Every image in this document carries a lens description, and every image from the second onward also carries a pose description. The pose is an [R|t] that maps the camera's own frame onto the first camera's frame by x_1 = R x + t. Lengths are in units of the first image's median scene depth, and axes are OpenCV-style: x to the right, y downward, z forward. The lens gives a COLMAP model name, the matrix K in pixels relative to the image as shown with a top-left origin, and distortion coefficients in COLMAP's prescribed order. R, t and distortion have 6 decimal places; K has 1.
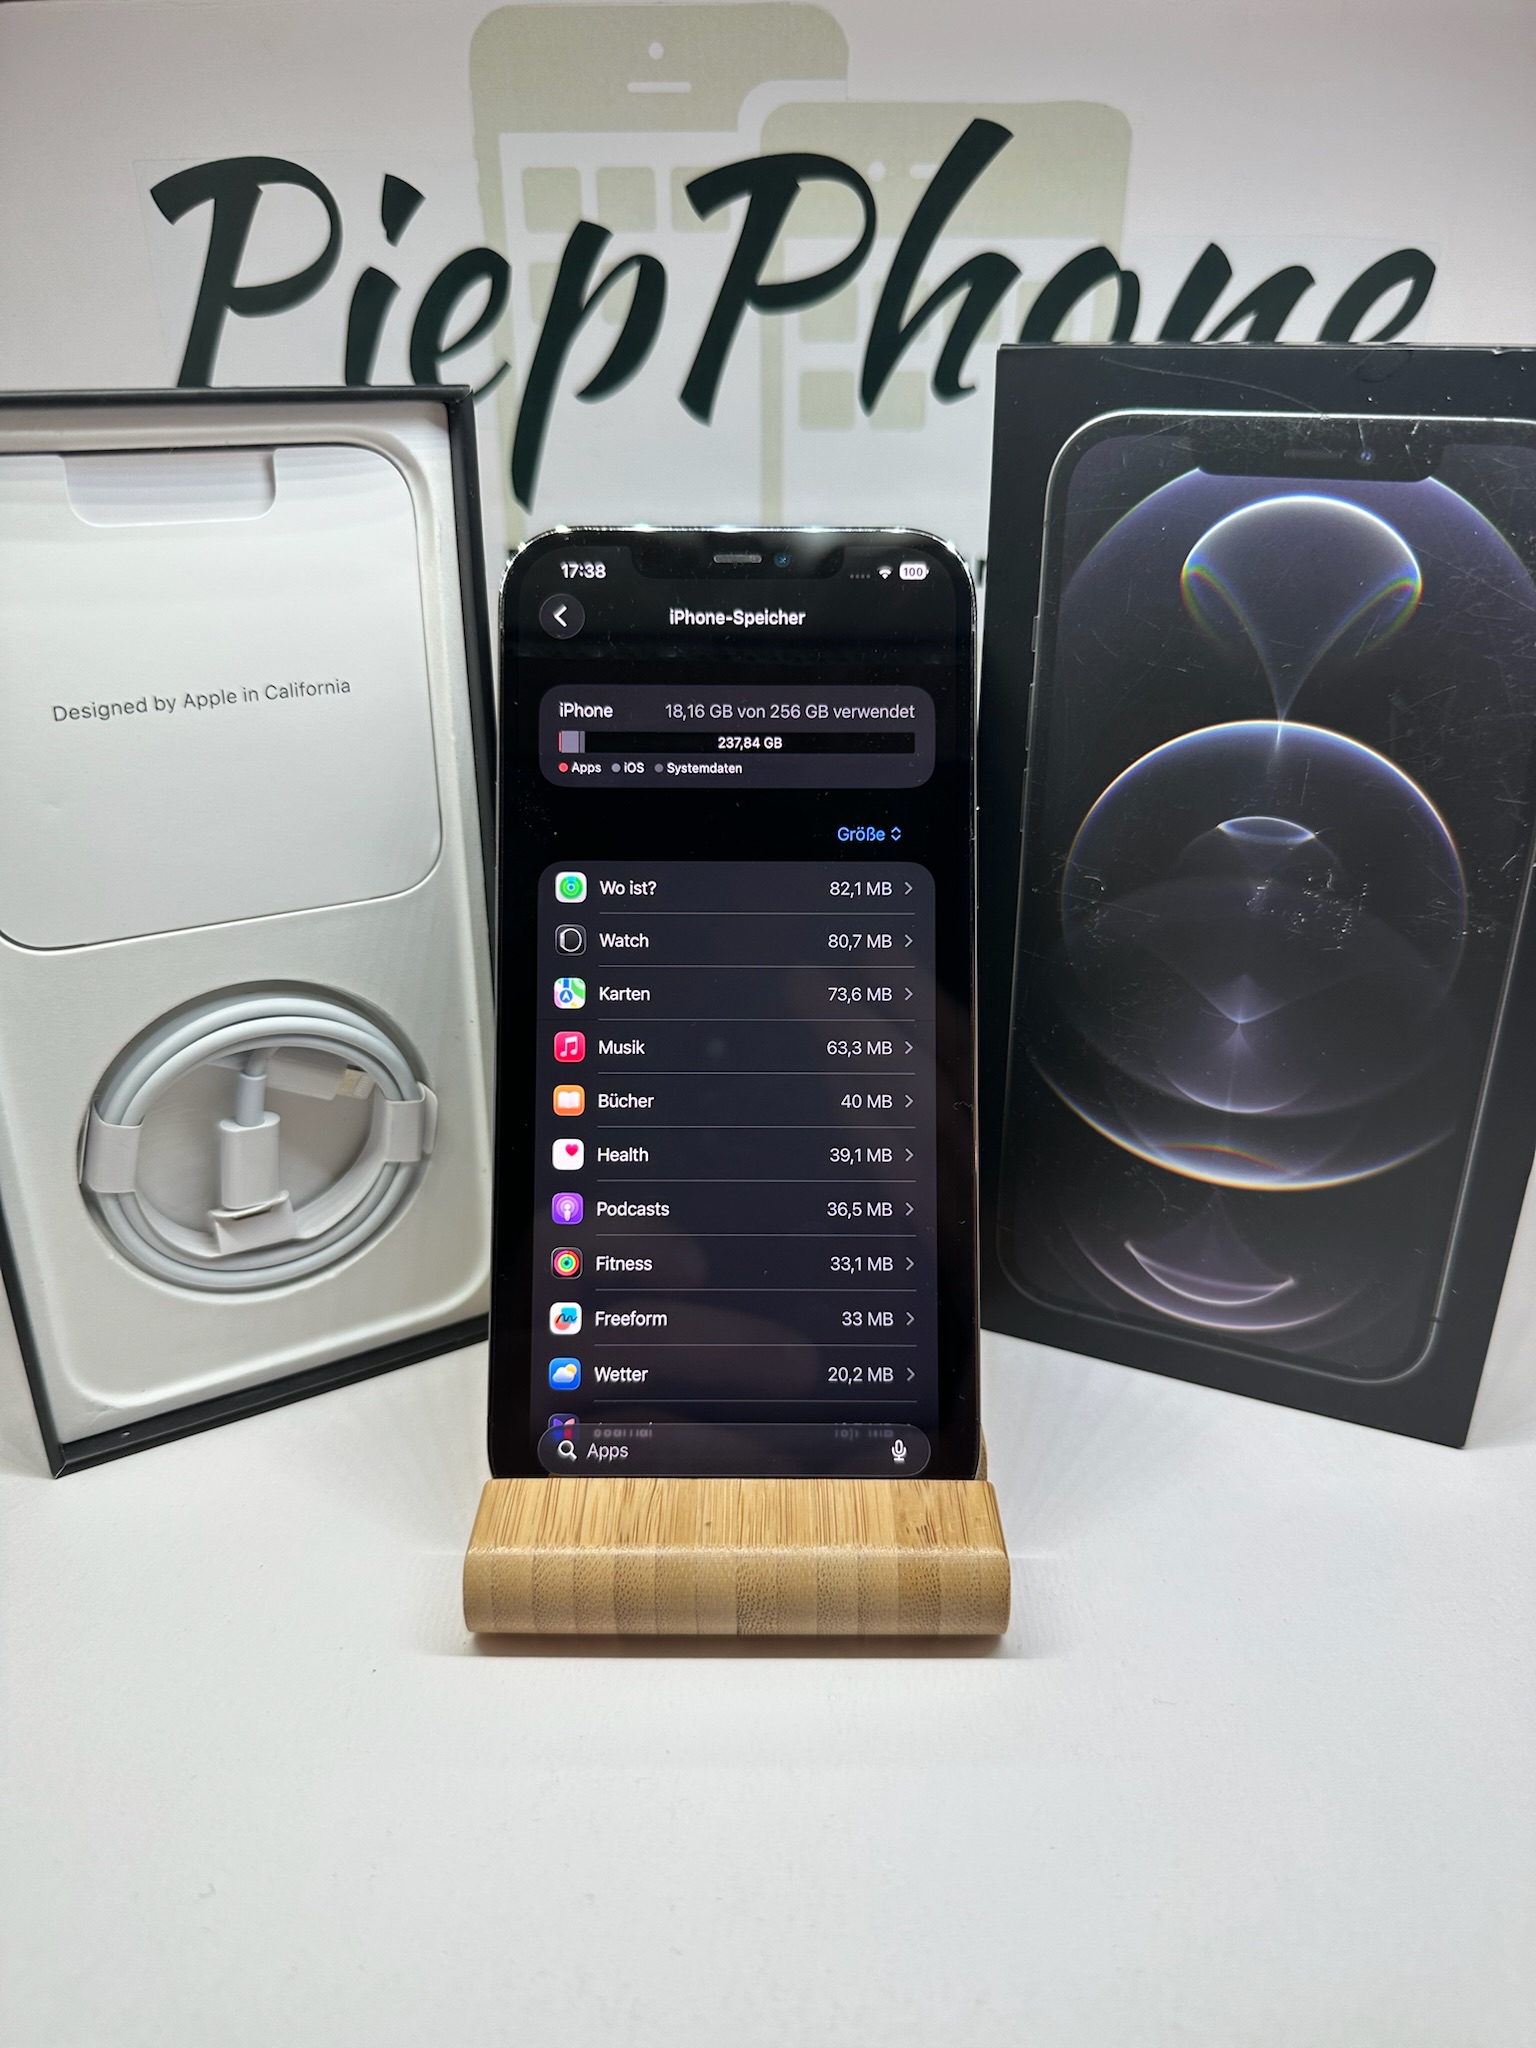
lens RADIAL K [[1457.3, 0, 768.0], [0, 1457.3, 1024.0], [0, 0, 1]] dist [0.000626, -0.072496]
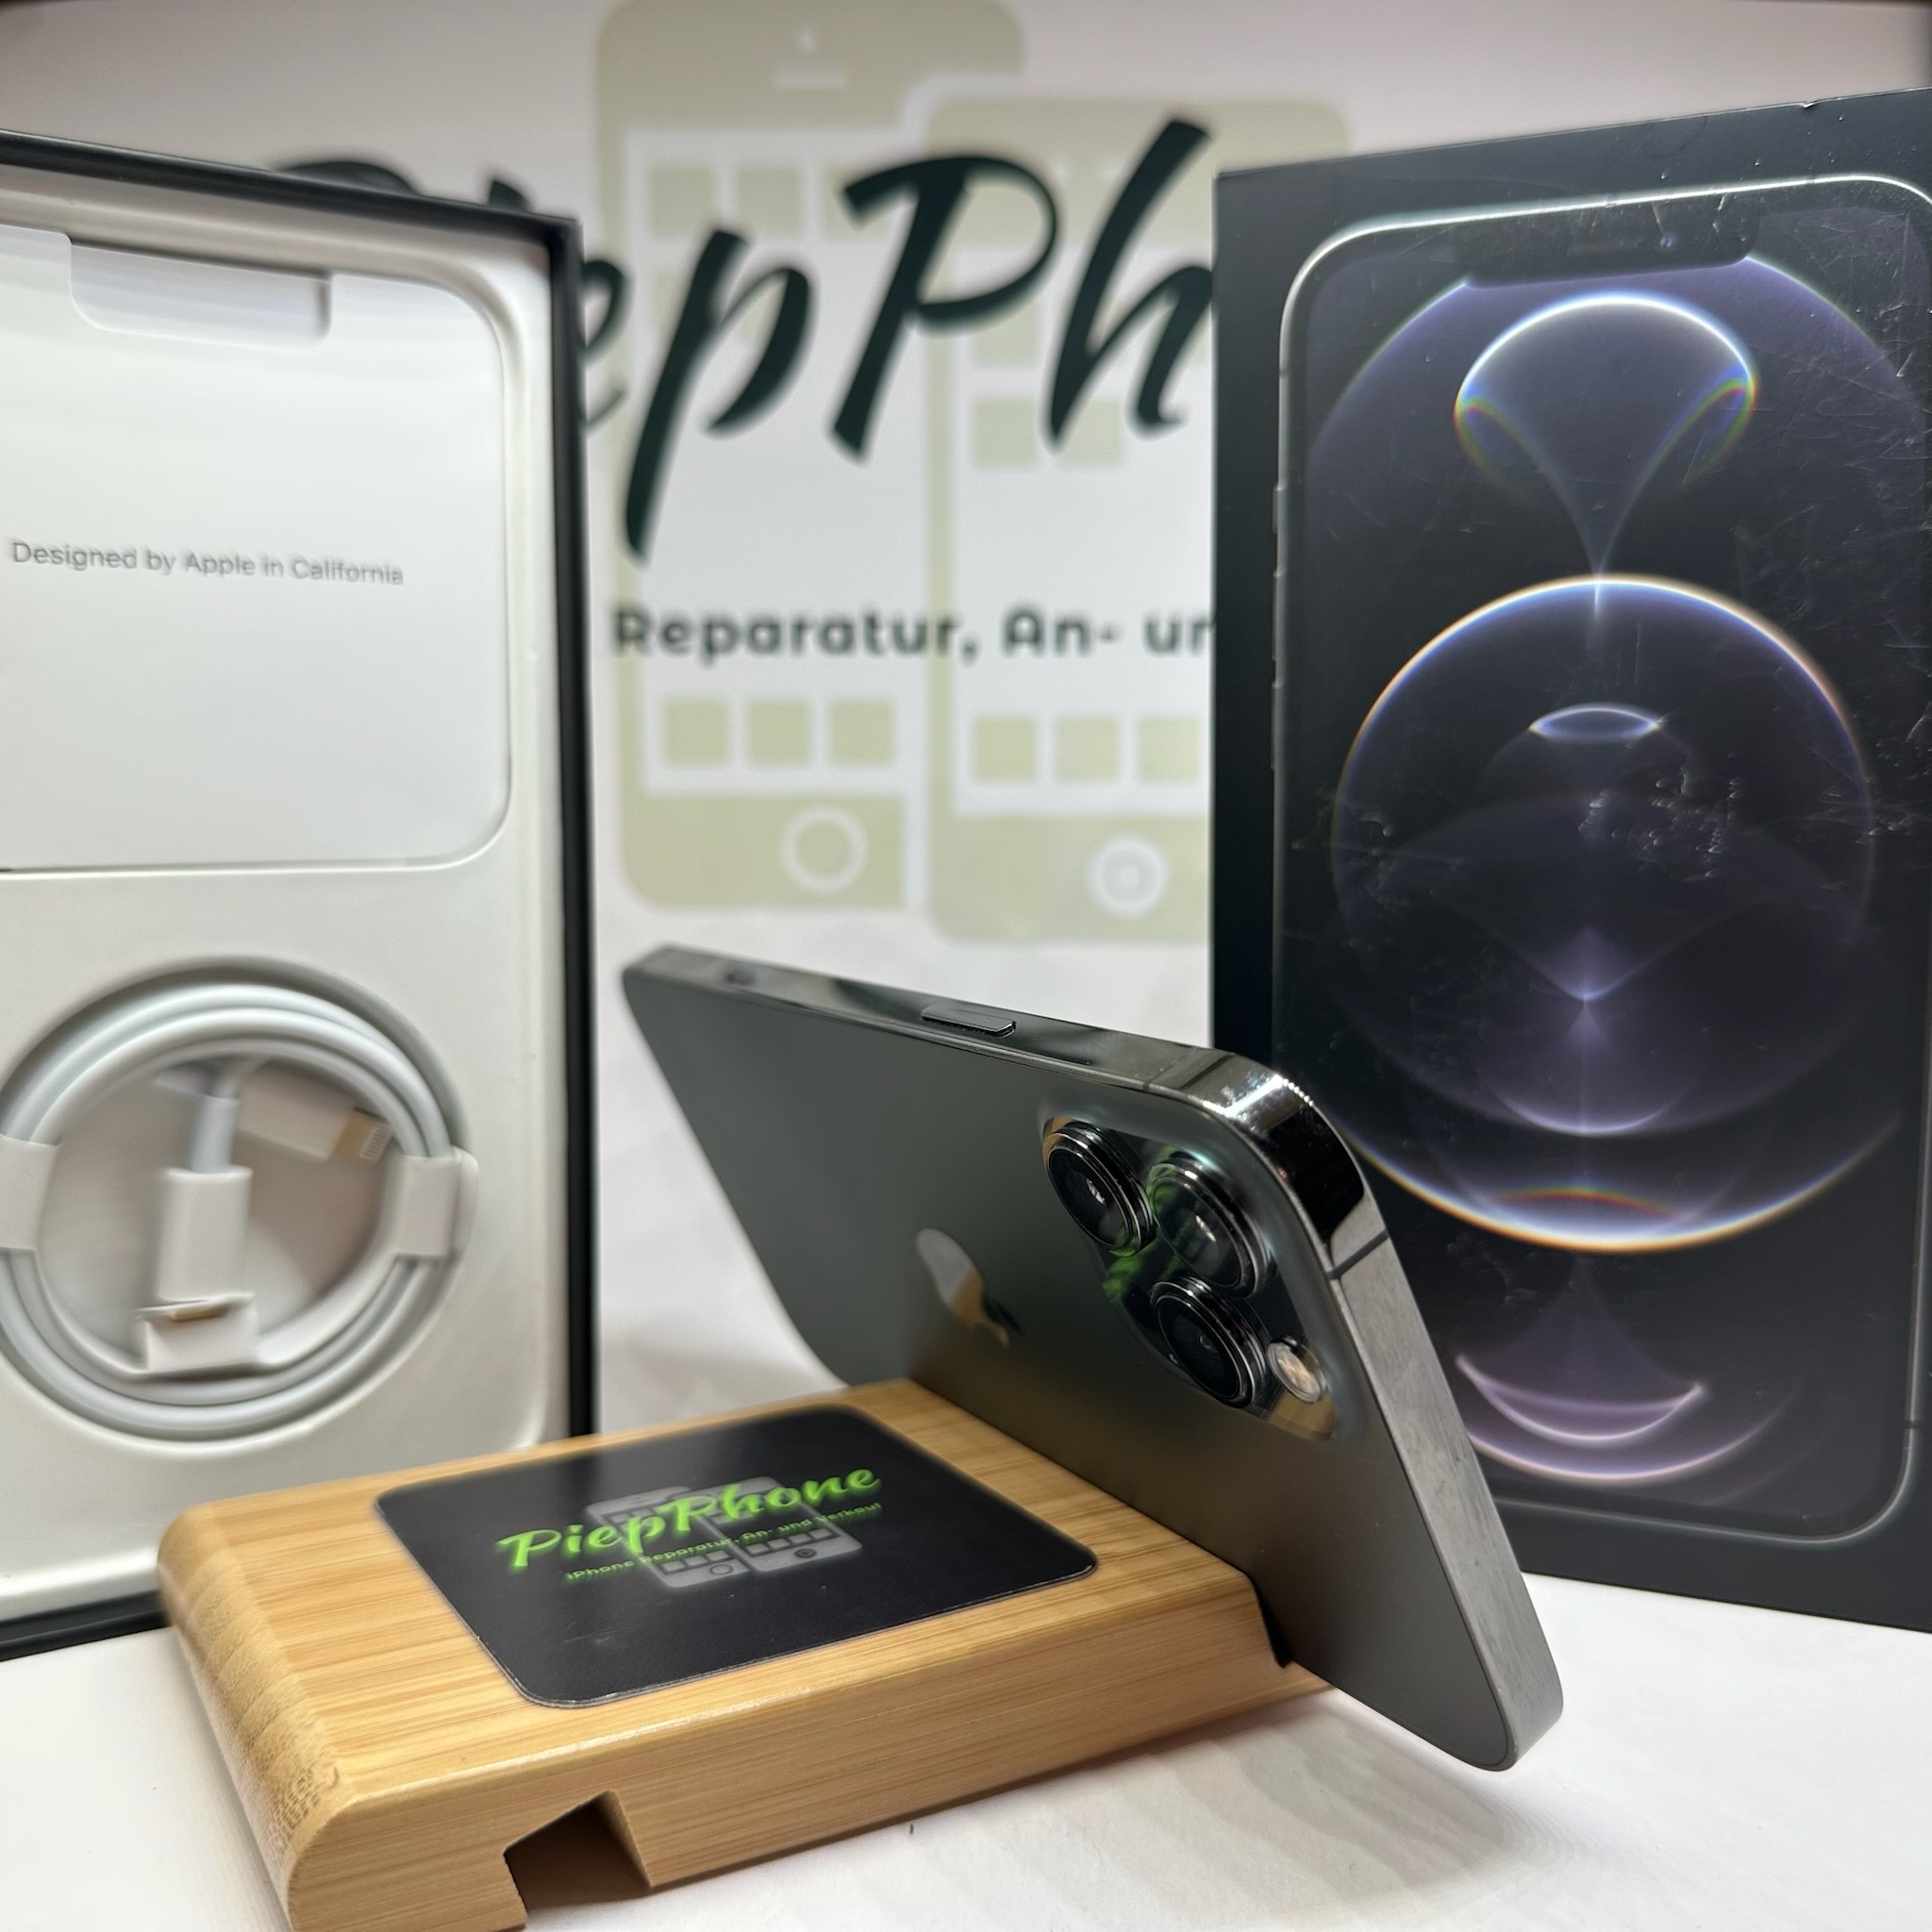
lens RADIAL K [[1877.9, 0, 970.4], [0, 1877.9, 967.7], [0, 0, 1]] dist [-0.005088, -0.073663]
pose [[0.999699, -0.002104, 0.024424, -0.009046], [0.009486, 0.951900, -0.306263, 0.269426], [-0.022605, 0.306402, 0.951634, 0.103548]]
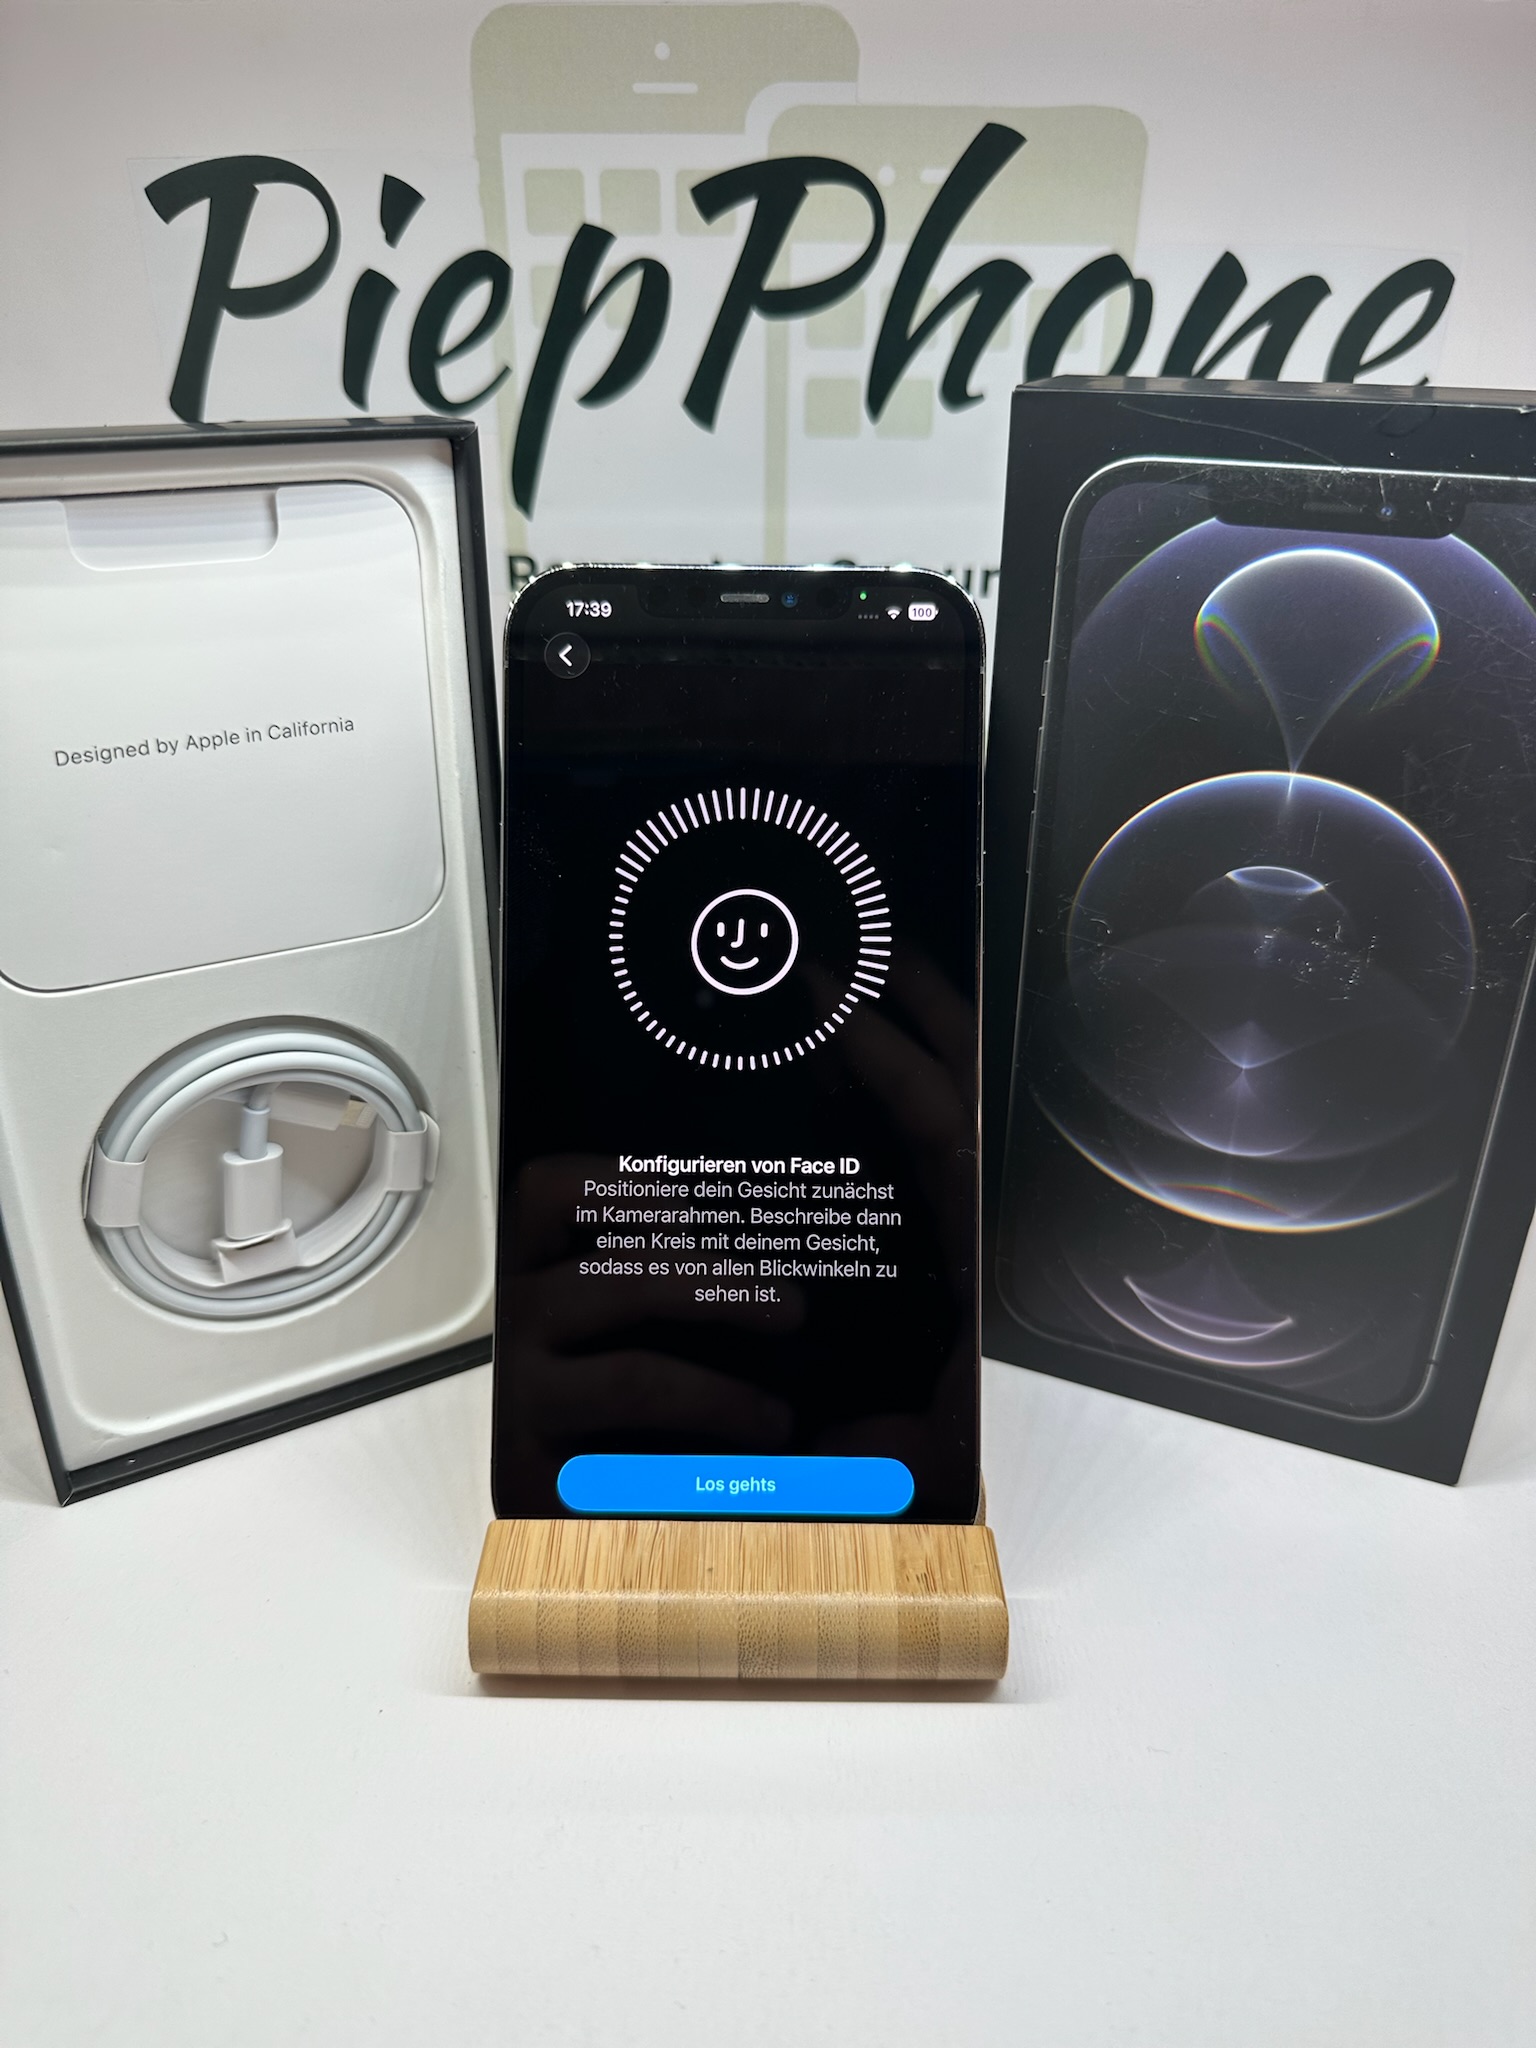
lens RADIAL K [[1455.5, 0, 755.4], [0, 1455.5, 1026.1], [0, 0, 1]] dist [0.003917, -0.074650]
pose [[0.999970, 0.007566, -0.001818, -0.009620], [-0.007501, 0.999420, 0.033228, -0.060090], [0.002068, -0.033214, 0.999446, 0.003142]]
